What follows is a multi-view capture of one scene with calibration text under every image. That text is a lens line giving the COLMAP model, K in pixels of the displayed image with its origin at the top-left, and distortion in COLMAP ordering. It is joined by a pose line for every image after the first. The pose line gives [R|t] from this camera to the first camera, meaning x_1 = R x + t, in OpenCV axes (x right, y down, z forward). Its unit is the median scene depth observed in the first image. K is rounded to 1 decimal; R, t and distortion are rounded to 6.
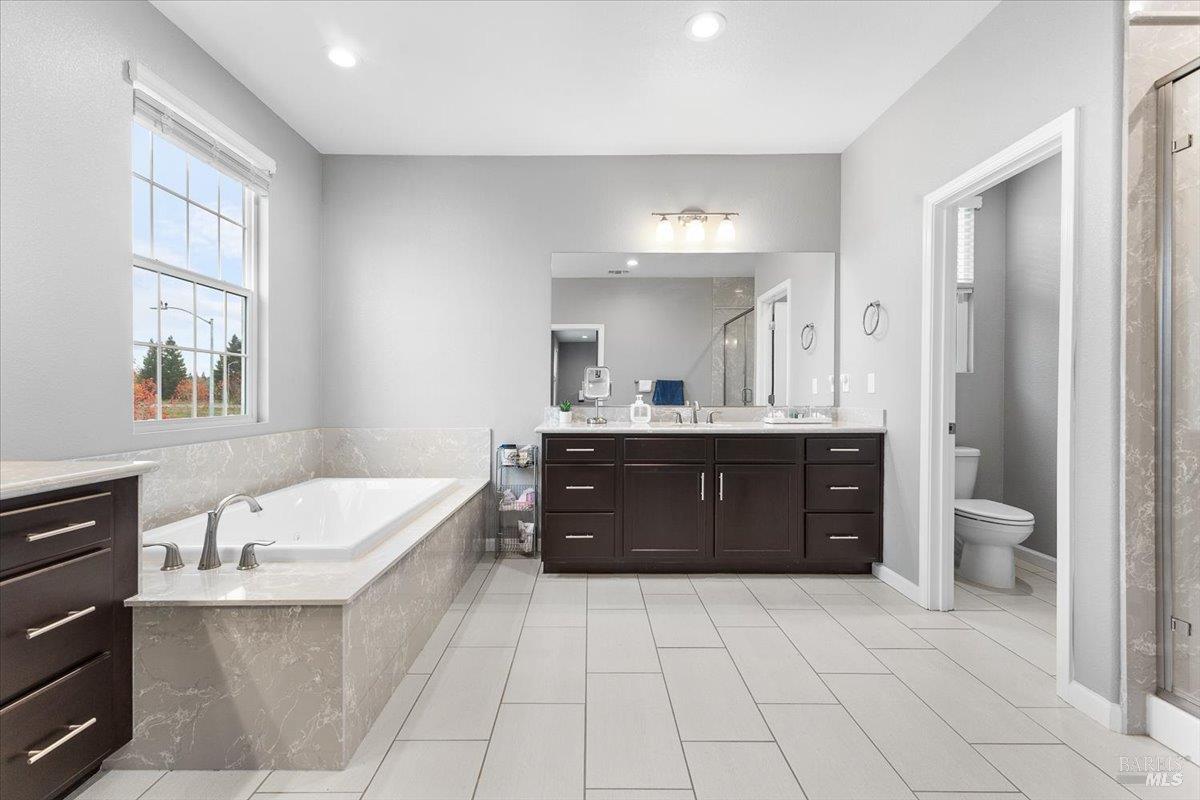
lens RADIAL K [[522.5, 0, 596.3], [0, 522.5, 397.0], [0, 0, 1]] dist [0.001607, -0.000183]
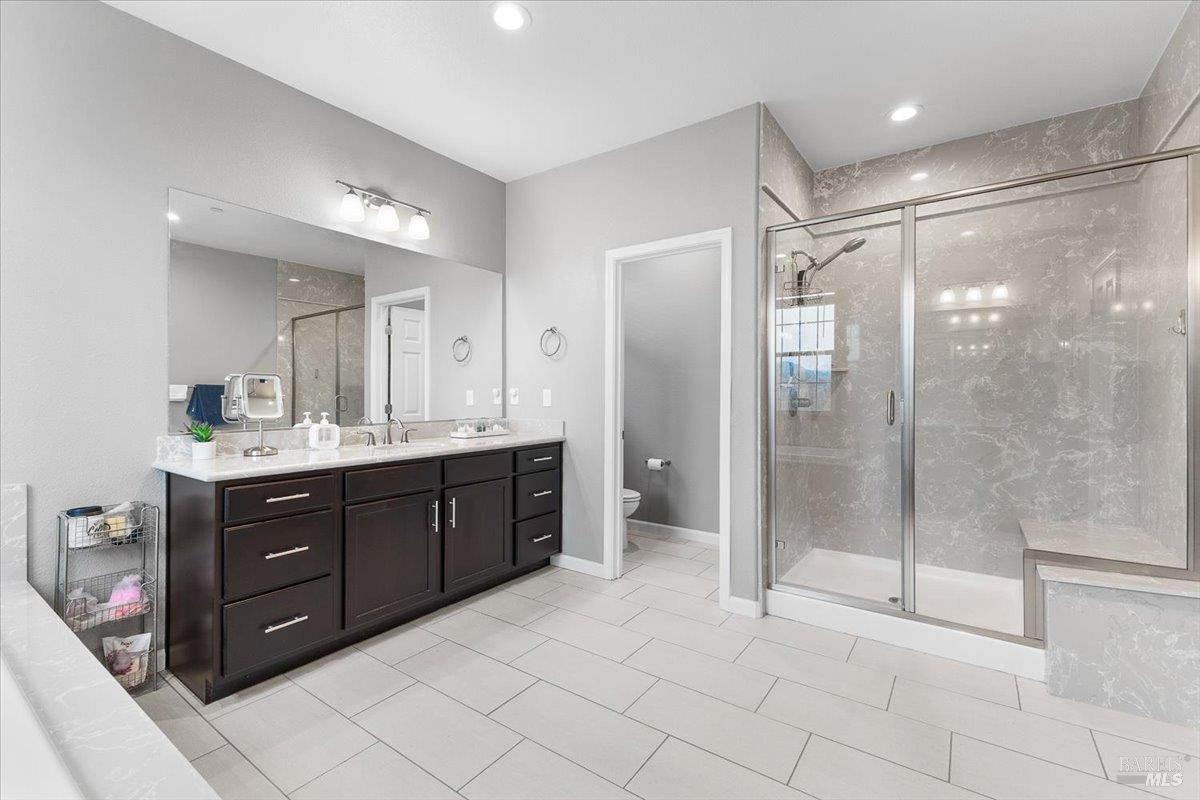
lens RADIAL K [[522.5, 0, 599.0], [0, 522.5, 397.7], [0, 0, 1]] dist [0.001607, -0.000183]
pose [[0.573258, -0.004000, 0.819365, -0.313194], [0.003246, 0.999991, 0.002611, -0.026958], [-0.819369, 0.001163, 0.573266, 0.233461]]
